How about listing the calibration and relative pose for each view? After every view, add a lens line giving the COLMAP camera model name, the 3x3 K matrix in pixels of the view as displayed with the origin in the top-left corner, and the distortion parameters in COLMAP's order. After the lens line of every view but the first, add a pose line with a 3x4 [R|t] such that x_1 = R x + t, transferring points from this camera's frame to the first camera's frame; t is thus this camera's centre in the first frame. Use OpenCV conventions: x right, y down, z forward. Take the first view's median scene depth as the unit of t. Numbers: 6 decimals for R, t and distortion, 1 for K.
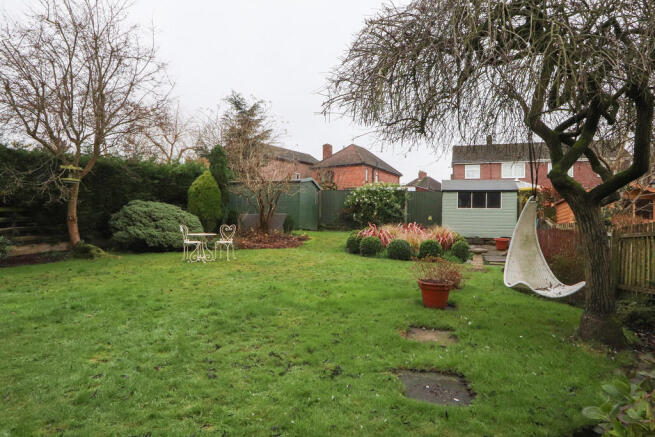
lens RADIAL K [[421.4, 0, 323.3], [0, 421.4, 218.8], [0, 0, 1]] dist [-0.001491, 0.000760]
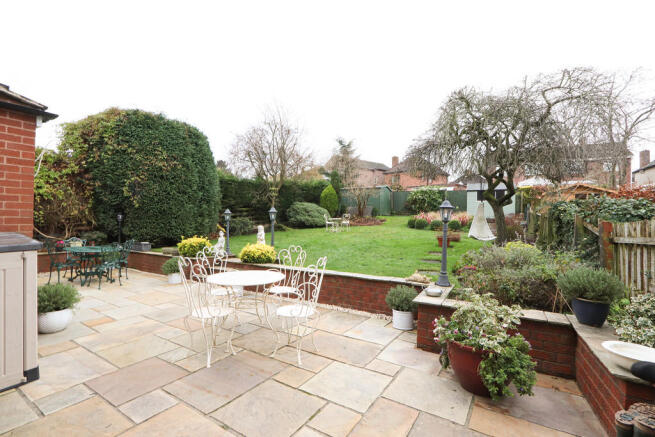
lens RADIAL K [[307.7, 0, 324.6], [0, 307.7, 218.7], [0, 0, 1]] dist [-0.009790, -0.000591]
pose [[0.976155, -0.015585, -0.216515, -0.007104], [0.023881, 0.999075, 0.035751, -0.013345], [0.215757, -0.040070, 0.975625, -0.342951]]
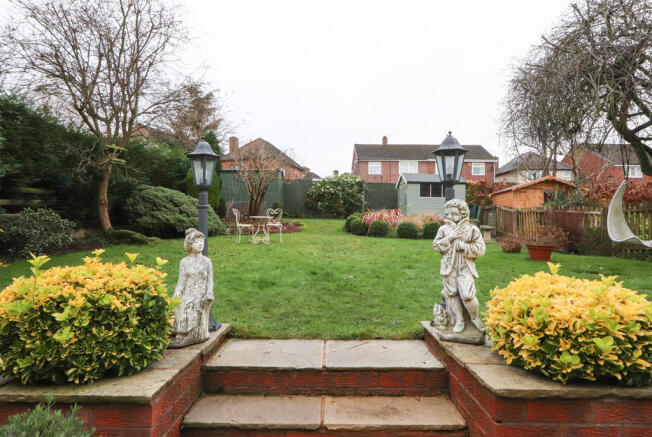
lens RADIAL K [[414.7, 0, 314.5], [0, 414.7, 219.7], [0, 0, 1]] dist [-0.036447, 0.000084]
pose [[0.954604, -0.008089, 0.297768, -0.324694], [0.003726, 0.999877, 0.015216, 0.019597], [-0.297855, -0.013416, 0.954517, -0.004952]]
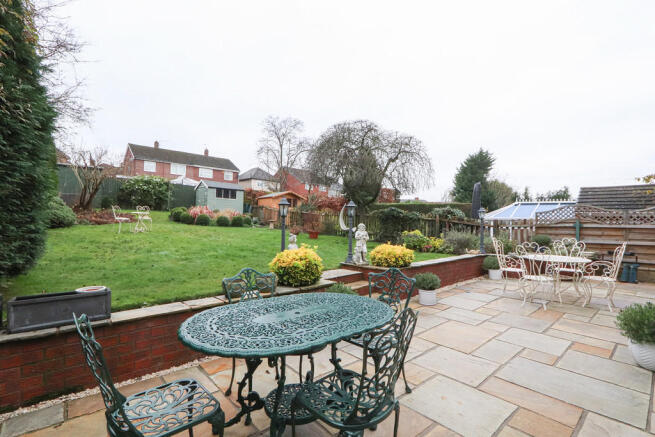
lens RADIAL K [[307.7, 0, 324.6], [0, 307.7, 218.7], [0, 0, 1]] dist [-0.009790, -0.000591]
pose [[0.497554, -0.008629, 0.867390, -0.608275], [-0.045325, 0.998326, 0.035931, -0.005309], [-0.866248, -0.057192, 0.496330, -0.027535]]
